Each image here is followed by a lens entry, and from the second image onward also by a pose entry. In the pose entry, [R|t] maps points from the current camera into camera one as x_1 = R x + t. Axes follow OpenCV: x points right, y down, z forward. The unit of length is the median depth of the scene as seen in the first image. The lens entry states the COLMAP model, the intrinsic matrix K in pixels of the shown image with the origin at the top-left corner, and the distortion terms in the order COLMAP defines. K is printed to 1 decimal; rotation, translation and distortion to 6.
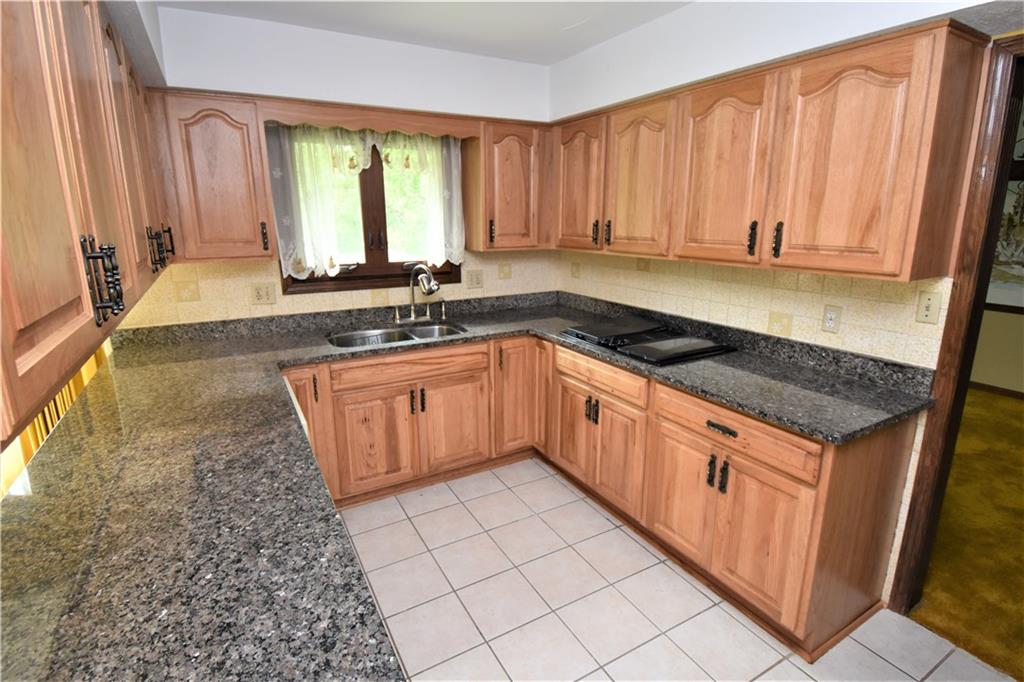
lens RADIAL K [[519.1, 0, 516.2], [0, 519.1, 337.4], [0, 0, 1]] dist [0.001137, -0.000996]
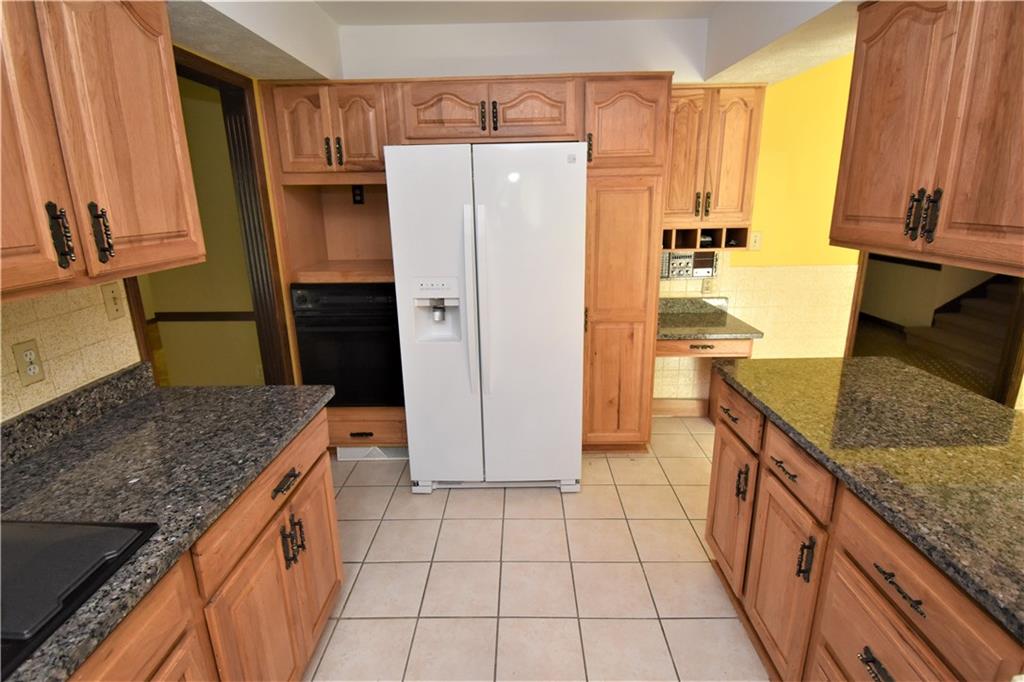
lens RADIAL K [[519.1, 0, 512.0], [0, 519.1, 338.0], [0, 0, 1]] dist [0.001137, -0.000996]
pose [[-0.863629, -0.111830, 0.491569, -0.228518], [0.138013, 0.885388, 0.443893, -0.295216], [-0.484869, 0.451202, -0.749212, 1.337321]]
